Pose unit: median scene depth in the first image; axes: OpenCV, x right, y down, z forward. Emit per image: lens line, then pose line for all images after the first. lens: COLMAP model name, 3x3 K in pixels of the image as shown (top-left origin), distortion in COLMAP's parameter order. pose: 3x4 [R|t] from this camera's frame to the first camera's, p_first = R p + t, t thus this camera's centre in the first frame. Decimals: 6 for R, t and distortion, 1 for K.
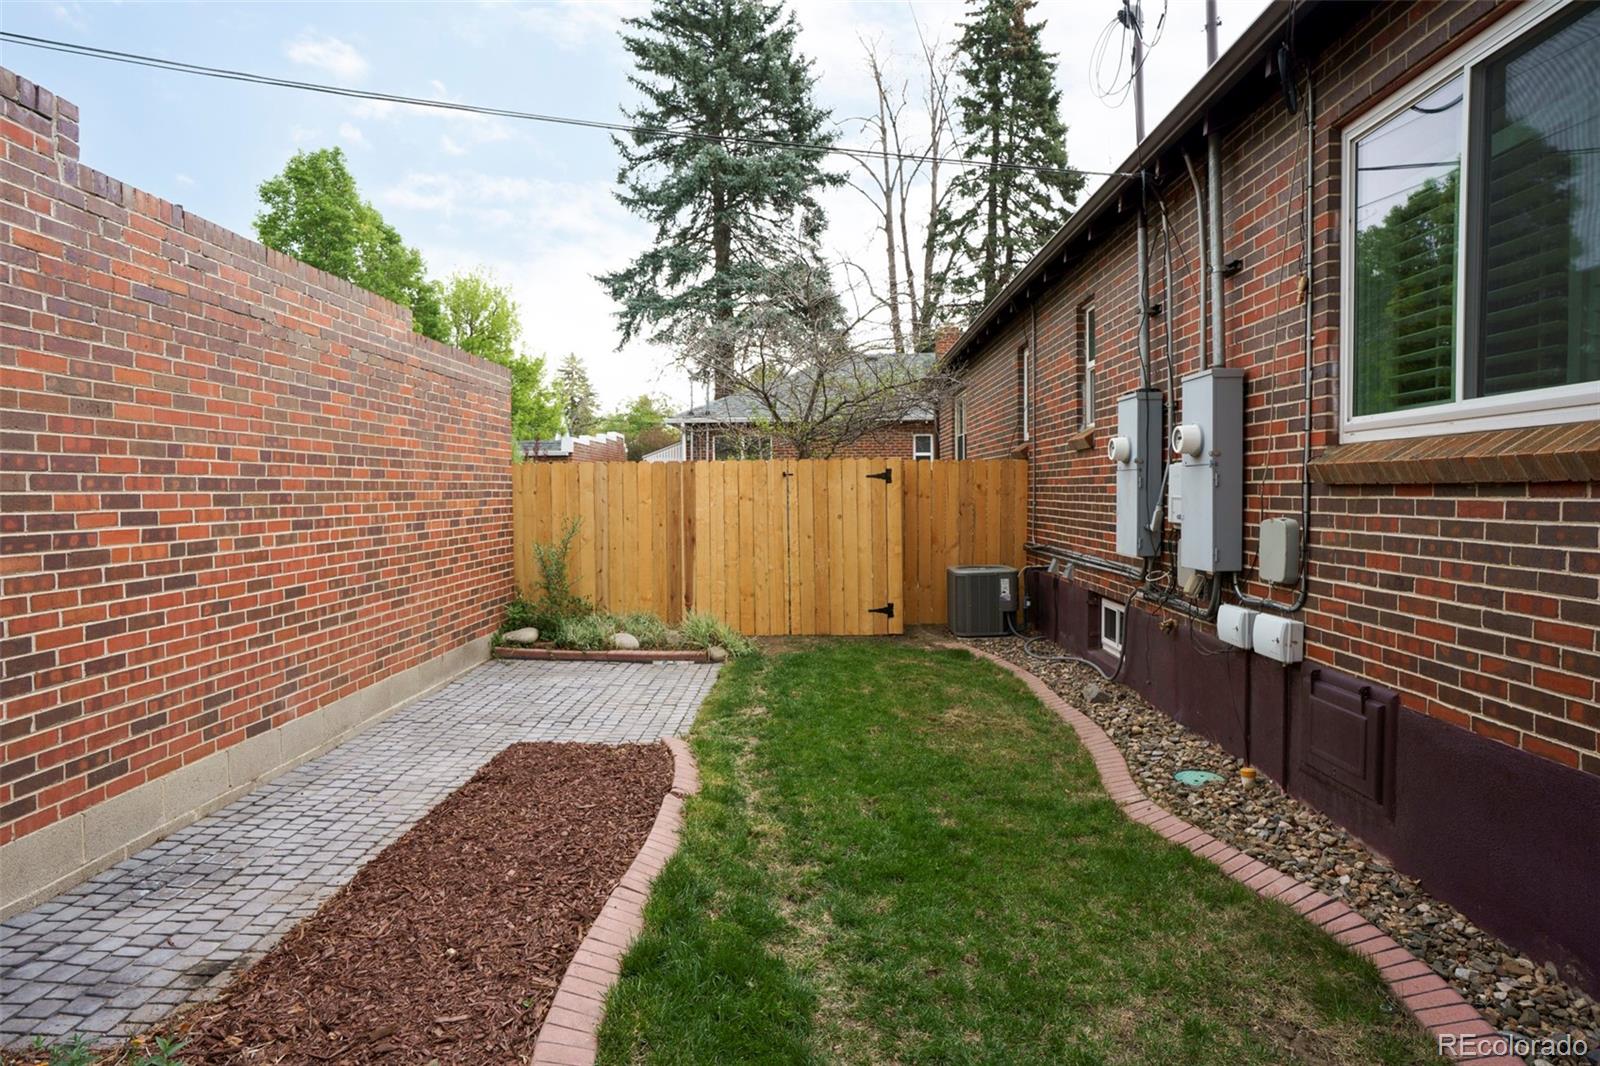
lens RADIAL K [[890.6, 0, 808.9], [0, 890.6, 536.9], [0, 0, 1]] dist [-0.042622, 0.024215]
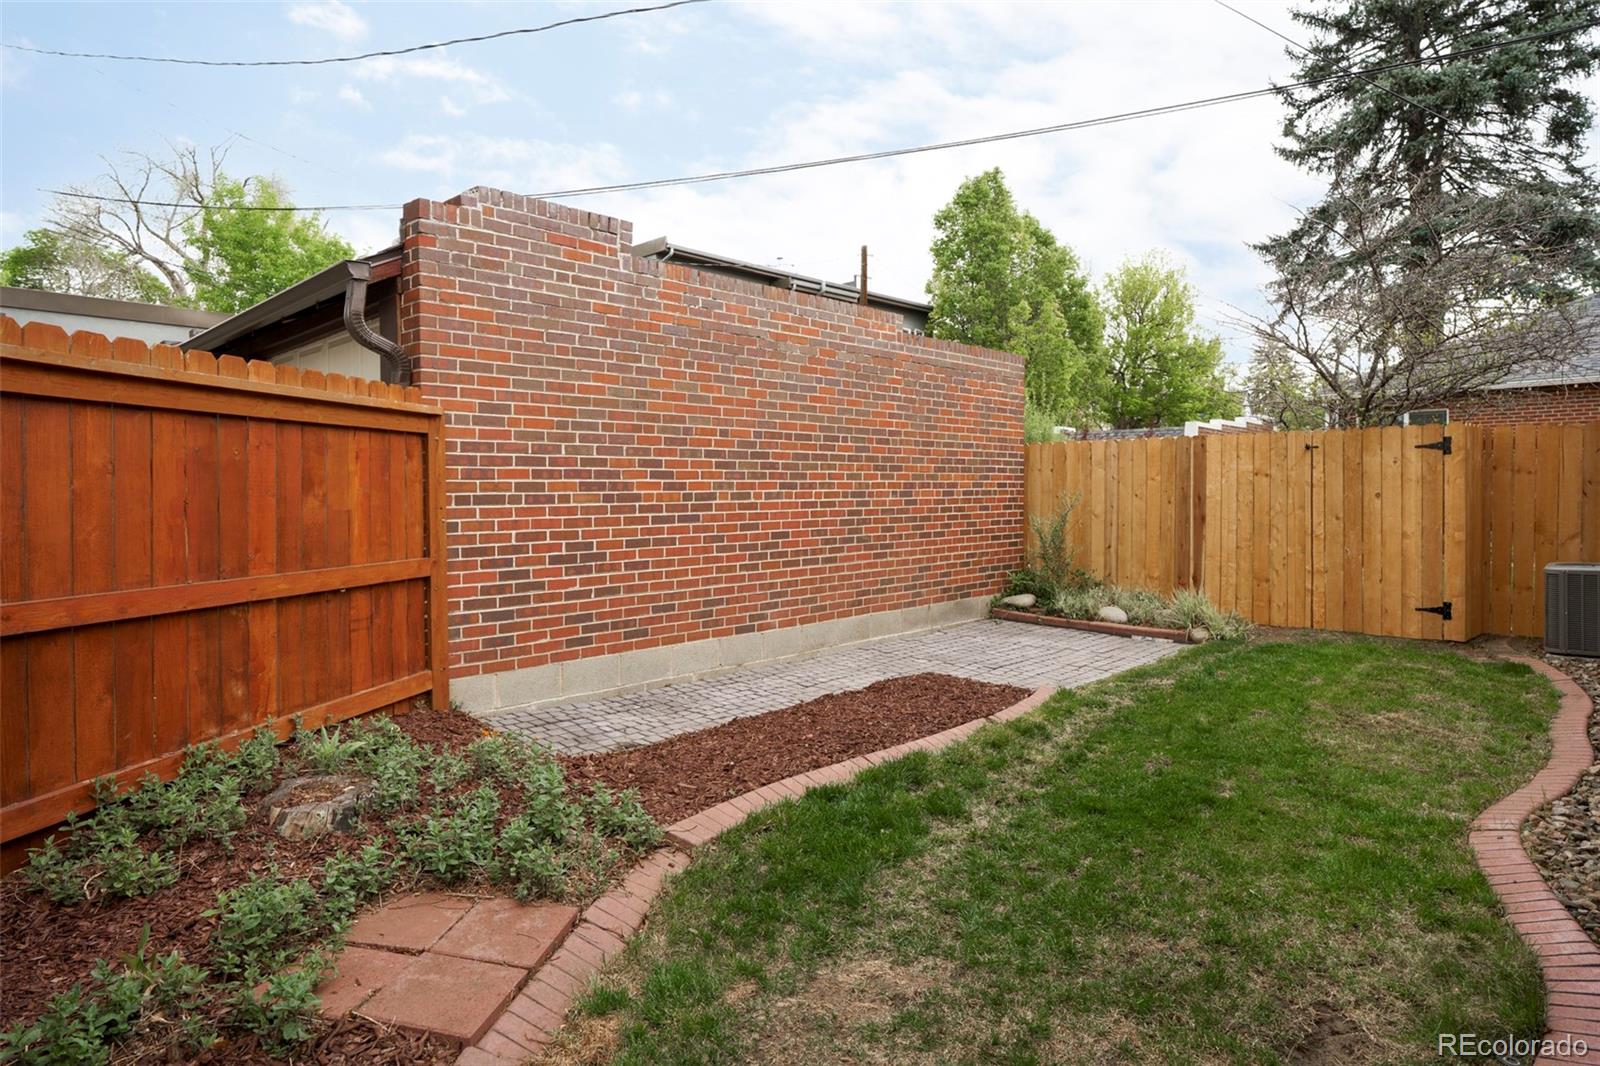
lens RADIAL K [[890.6, 0, 756.5], [0, 890.6, 508.5], [0, 0, 1]] dist [-0.042622, 0.024215]
pose [[0.731363, 0.021904, -0.681637, 0.175238], [-0.035920, 0.999334, -0.006427, 0.017262], [0.681042, 0.029185, 0.731663, -0.015470]]
